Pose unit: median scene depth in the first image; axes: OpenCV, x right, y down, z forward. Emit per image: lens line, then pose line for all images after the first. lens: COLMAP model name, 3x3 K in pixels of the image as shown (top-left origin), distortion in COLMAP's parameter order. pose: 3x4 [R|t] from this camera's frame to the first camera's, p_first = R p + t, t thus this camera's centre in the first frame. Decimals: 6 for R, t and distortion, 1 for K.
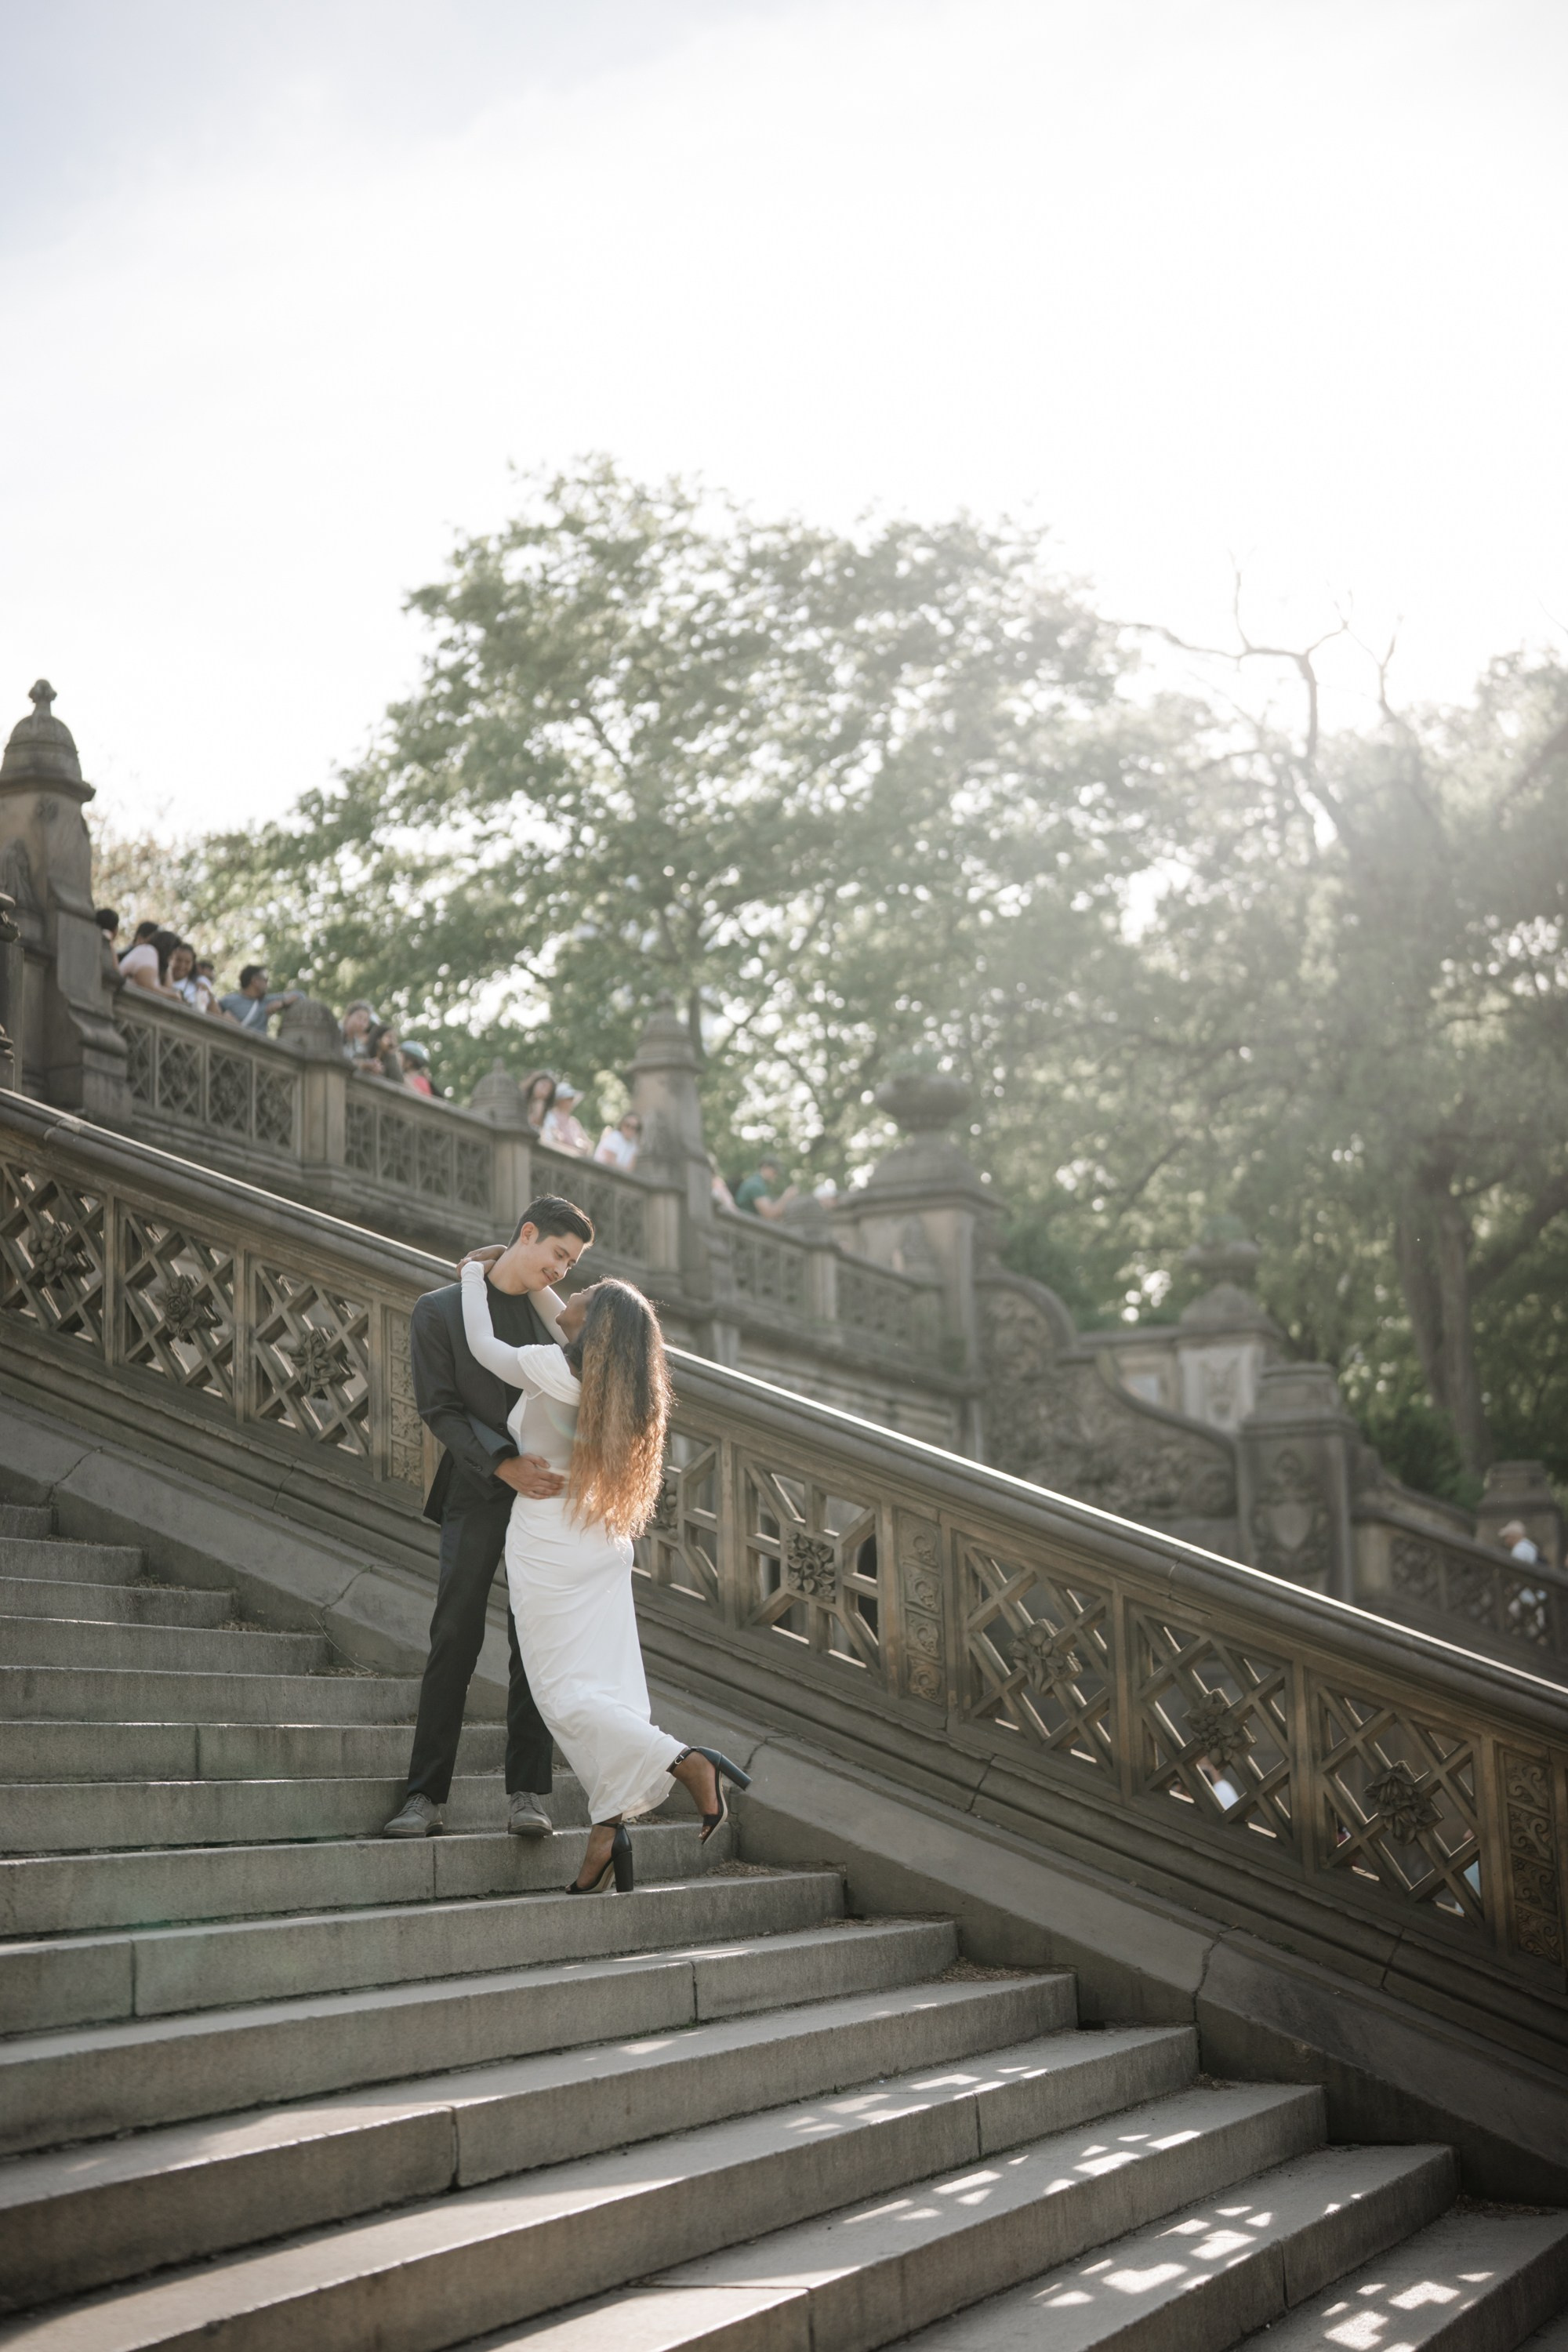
lens RADIAL K [[3351.4, 0, 784.5], [0, 3351.4, 1201.7], [0, 0, 1]] dist [-0.047190, 0.773083]
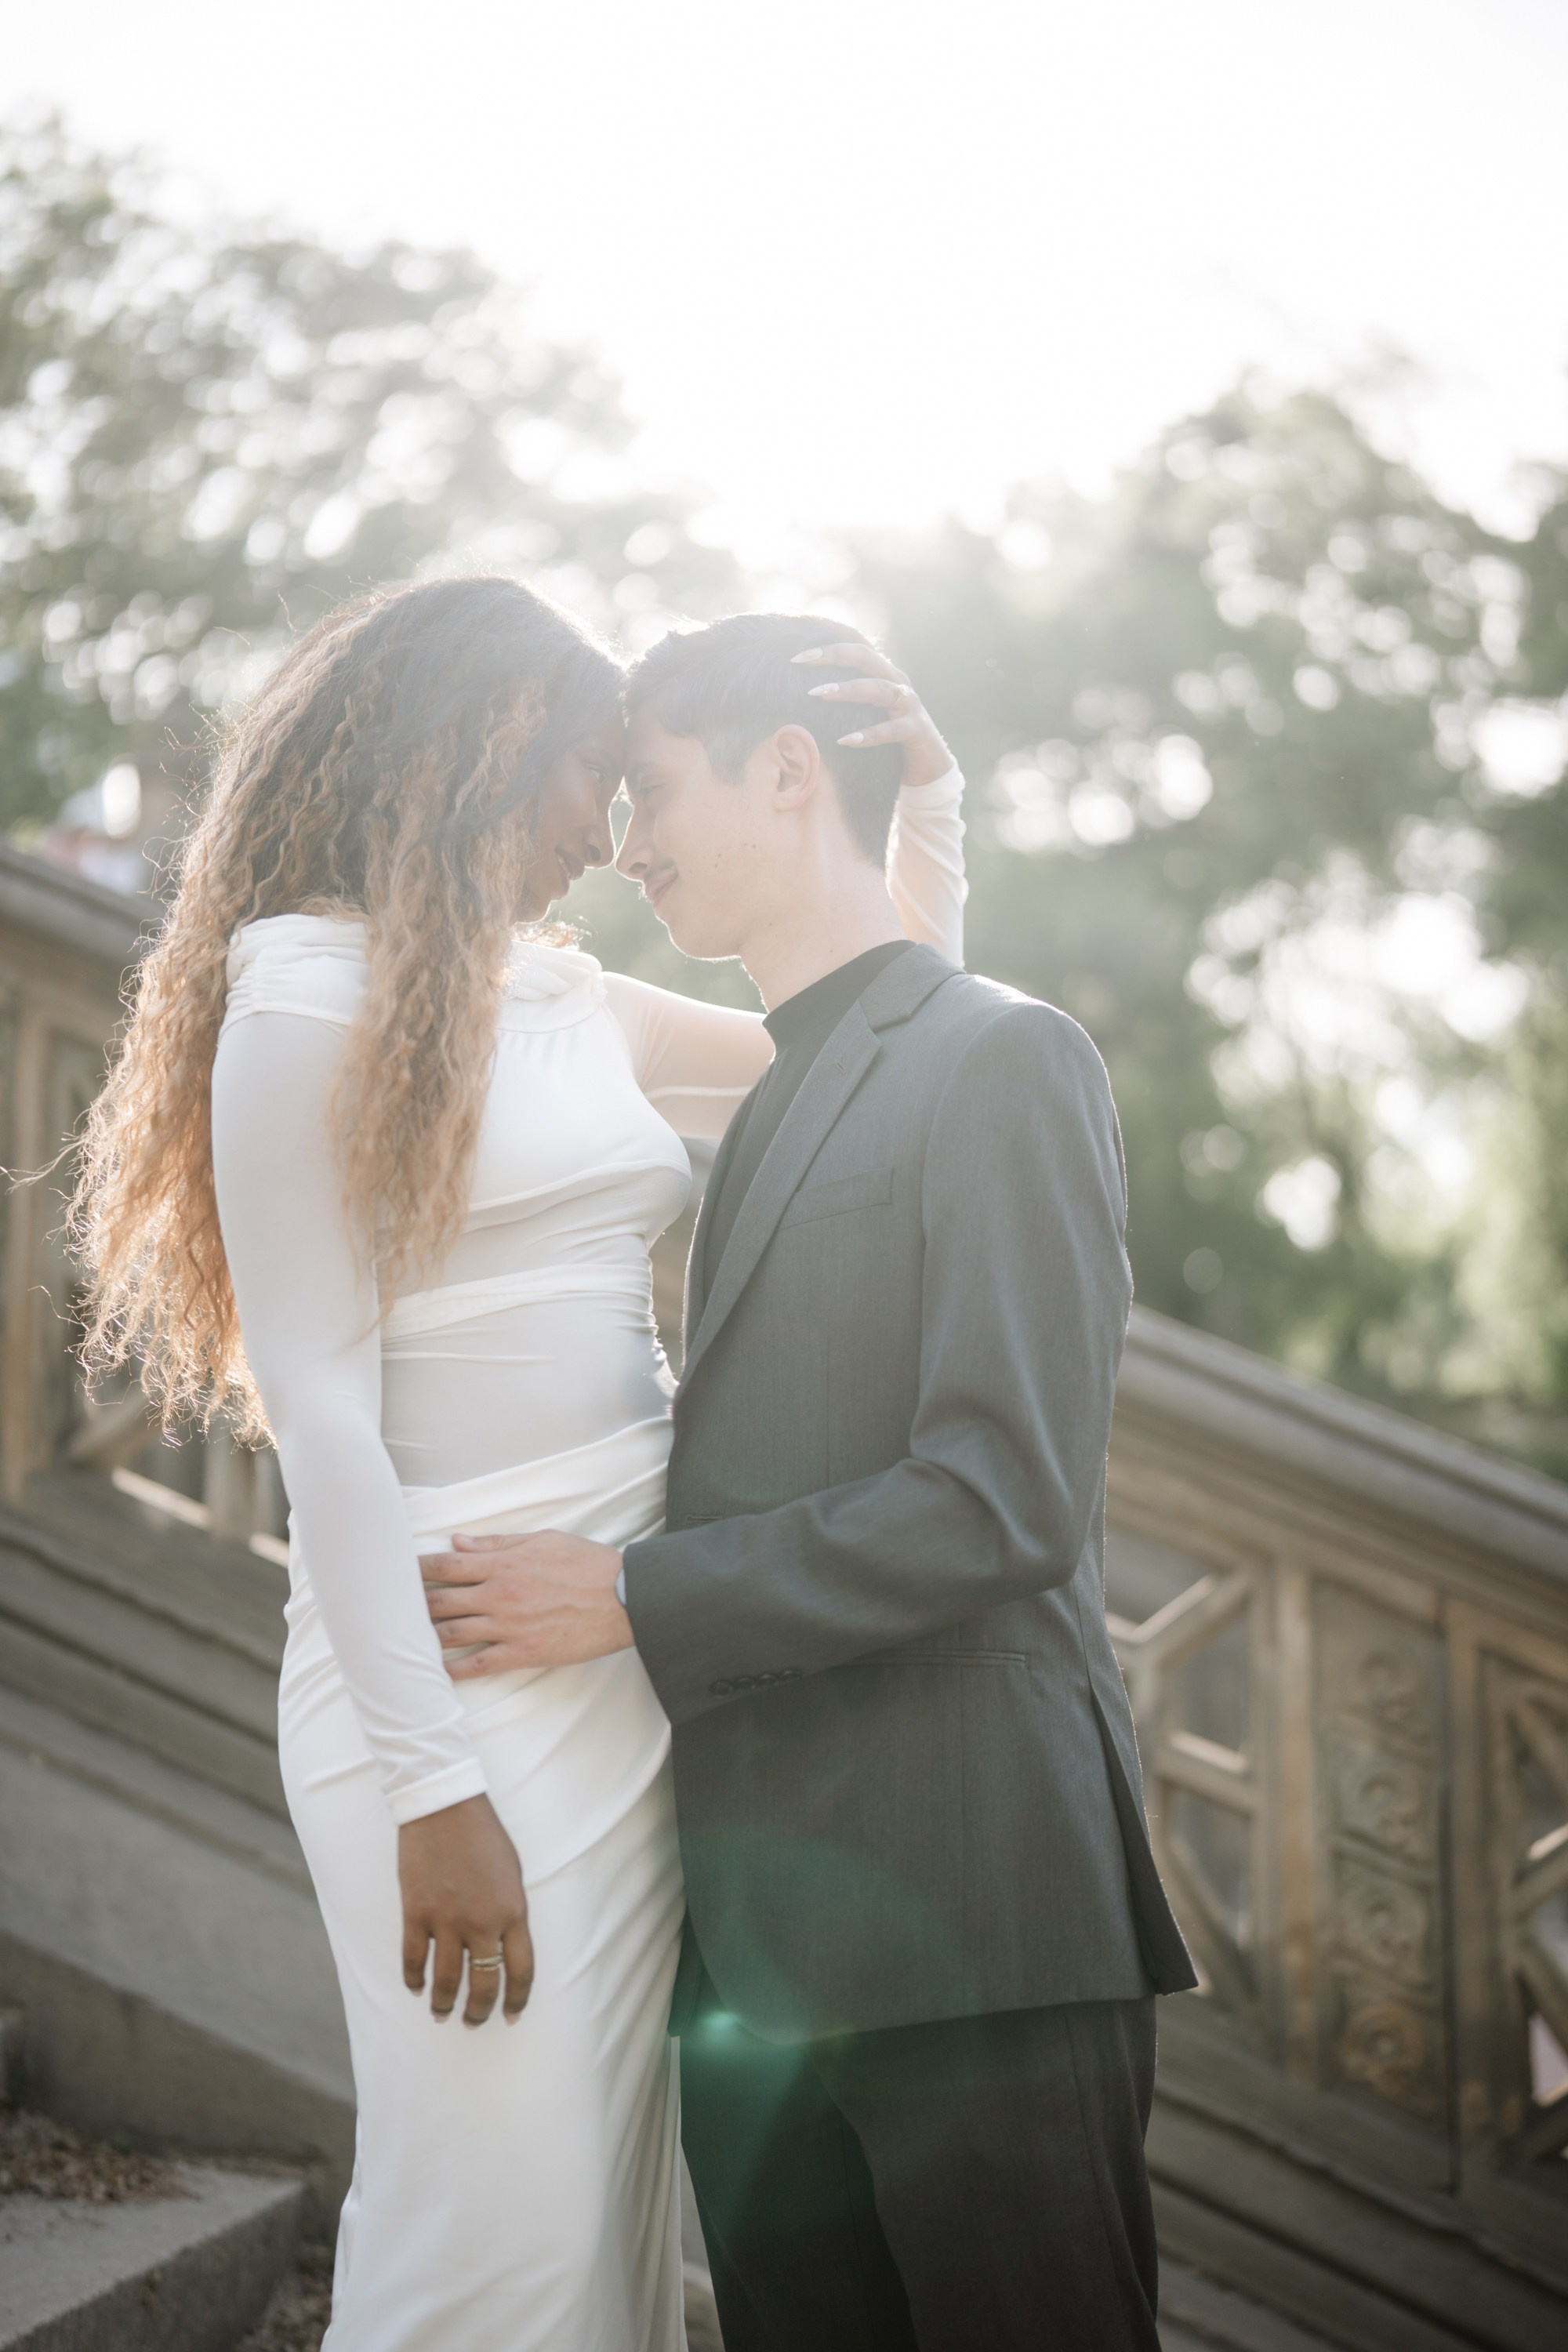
lens RADIAL K [[3351.4, 0, 784.5], [0, 3351.4, 1201.7], [0, 0, 1]] dist [-0.047190, 0.773083]
pose [[0.981361, 0.051135, 0.185244, -0.017608], [-0.060100, 0.997261, 0.043101, 0.006493], [-0.182533, -0.053431, 0.981747, 0.115180]]
